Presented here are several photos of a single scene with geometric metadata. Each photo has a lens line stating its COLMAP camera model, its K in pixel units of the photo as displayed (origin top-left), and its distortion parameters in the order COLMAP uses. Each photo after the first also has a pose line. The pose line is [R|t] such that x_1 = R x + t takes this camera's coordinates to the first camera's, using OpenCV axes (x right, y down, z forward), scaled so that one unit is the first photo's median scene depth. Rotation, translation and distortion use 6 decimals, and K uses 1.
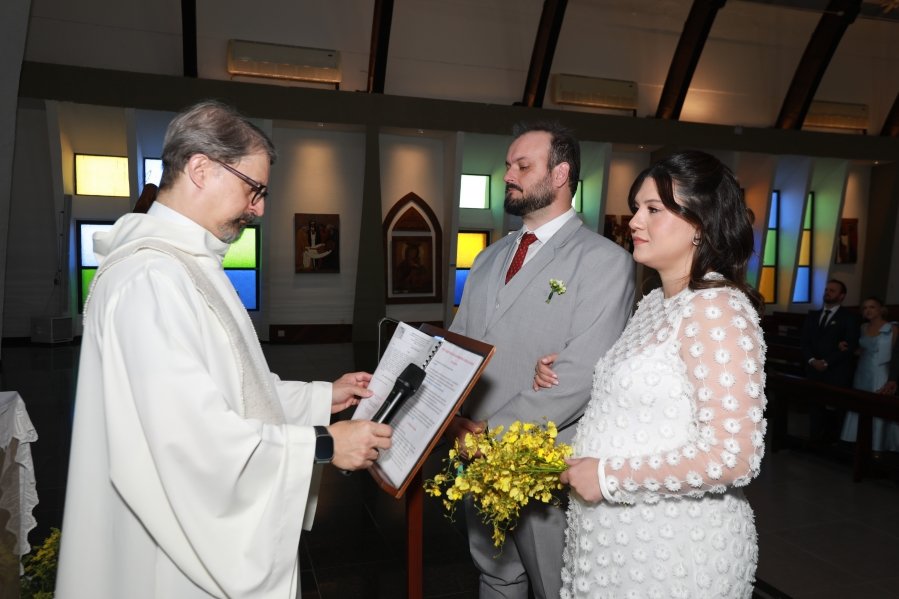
lens RADIAL K [[686.8, 0, 446.2], [0, 686.8, 297.0], [0, 0, 1]] dist [-0.042958, 0.121756]
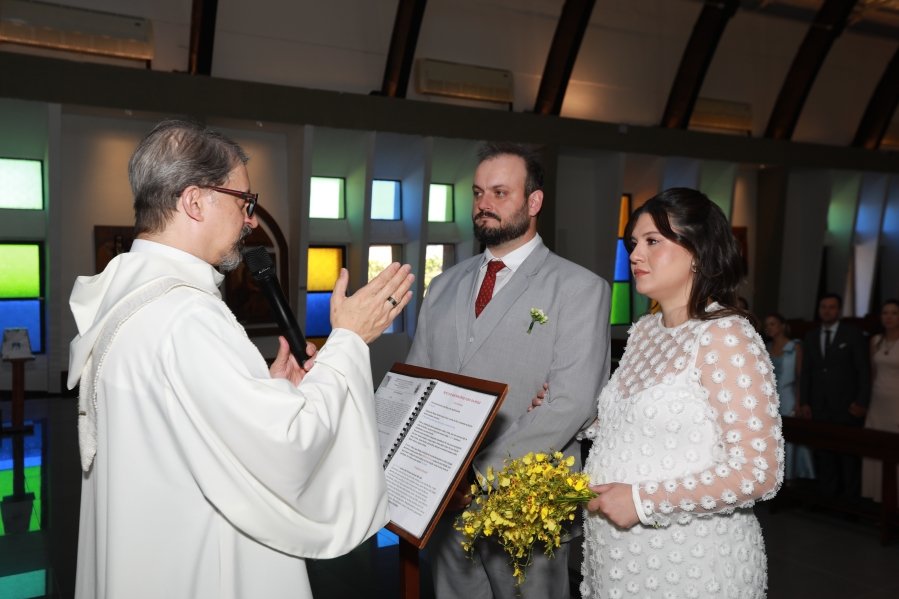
lens RADIAL K [[832.0, 0, 450.3], [0, 832.0, 300.3], [0, 0, 1]] dist [-0.006875, 0.150086]
pose [[0.979680, -0.023823, 0.199149, -0.251958], [0.029164, 0.999288, -0.023927, -0.019067], [-0.198438, 0.029248, 0.979677, -0.166816]]
